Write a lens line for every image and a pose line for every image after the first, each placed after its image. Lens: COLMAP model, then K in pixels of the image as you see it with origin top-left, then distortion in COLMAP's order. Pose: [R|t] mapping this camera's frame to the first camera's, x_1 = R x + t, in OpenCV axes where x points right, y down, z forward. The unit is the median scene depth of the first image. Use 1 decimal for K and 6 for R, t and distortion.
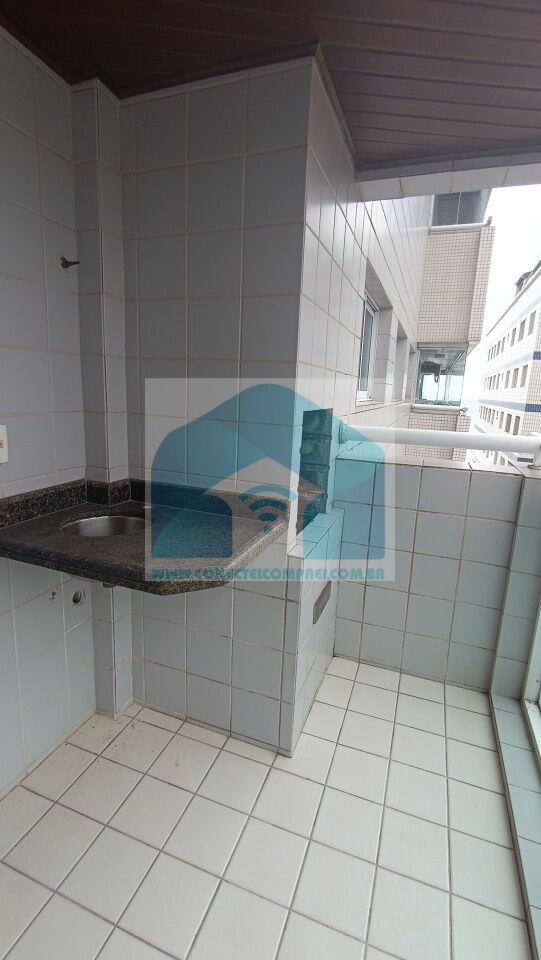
lens RADIAL K [[438.6, 0, 269.4], [0, 438.6, 475.9], [0, 0, 1]] dist [-0.003998, -0.000552]
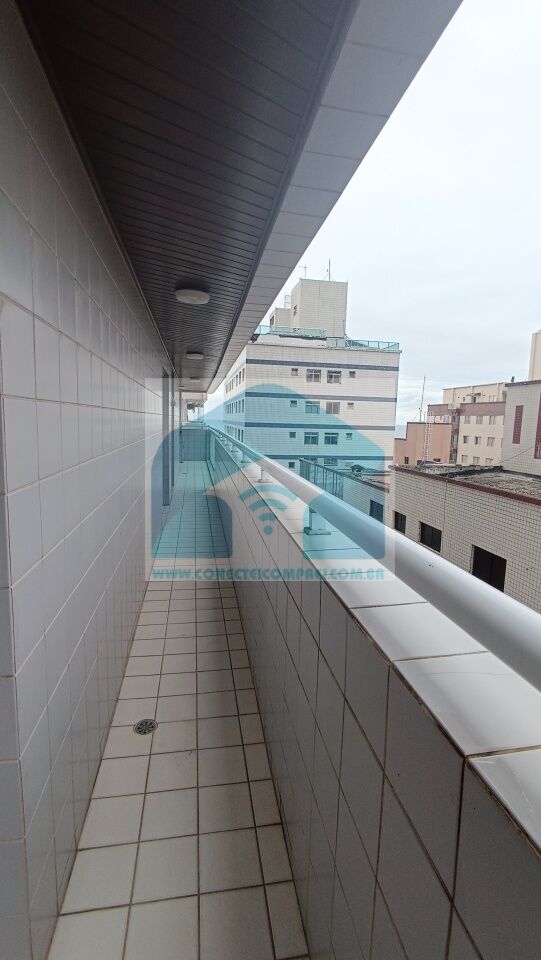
lens RADIAL K [[438.6, 0, 269.4], [0, 438.6, 475.9], [0, 0, 1]] dist [-0.003998, -0.000552]
pose [[0.864853, -0.070568, 0.497041, -1.761902], [0.096065, 0.995039, -0.025881, 0.884936], [-0.492748, 0.070131, 0.867341, -4.692918]]
